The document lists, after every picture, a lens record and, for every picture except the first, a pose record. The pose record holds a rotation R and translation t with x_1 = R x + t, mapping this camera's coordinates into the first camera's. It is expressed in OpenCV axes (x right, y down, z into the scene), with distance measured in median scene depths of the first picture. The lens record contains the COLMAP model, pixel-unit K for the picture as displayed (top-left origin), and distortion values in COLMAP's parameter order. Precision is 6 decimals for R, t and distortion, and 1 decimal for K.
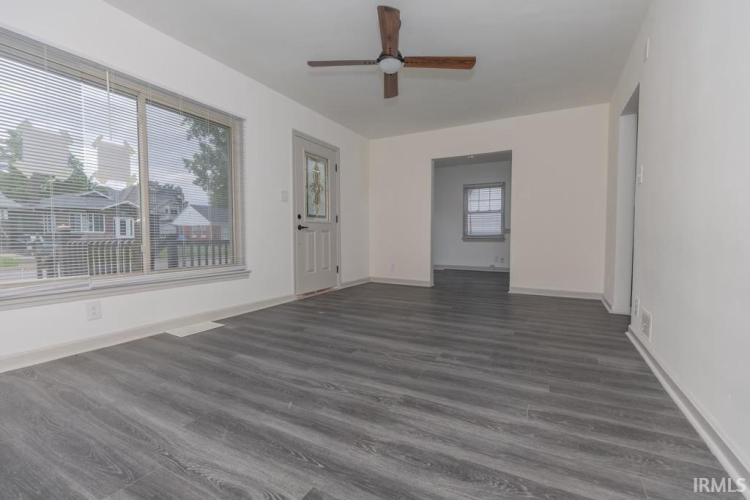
lens RADIAL K [[334.0, 0, 372.8], [0, 334.0, 249.5], [0, 0, 1]] dist [0.000496, 0.000151]
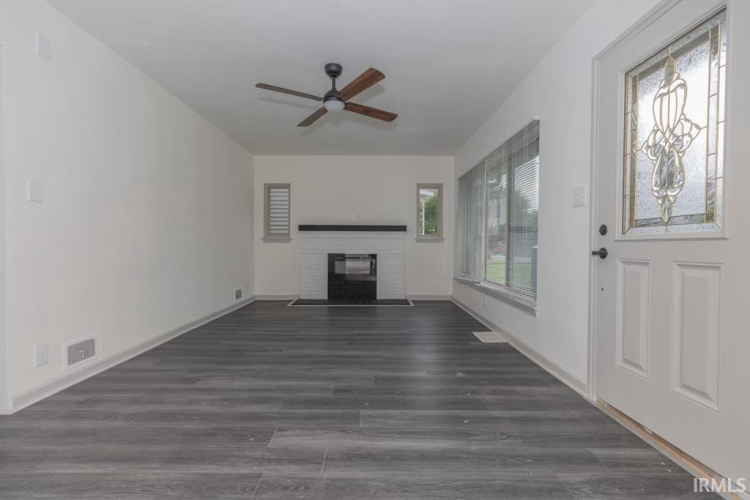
lens RADIAL K [[334.0, 0, 372.8], [0, 334.0, 249.5], [0, 0, 1]] dist [0.000496, 0.000151]
pose [[-0.875075, -0.005635, -0.483955, 0.418040], [-0.027797, 0.998867, 0.038631, -0.115369], [0.483189, 0.047257, -0.874240, 1.806203]]
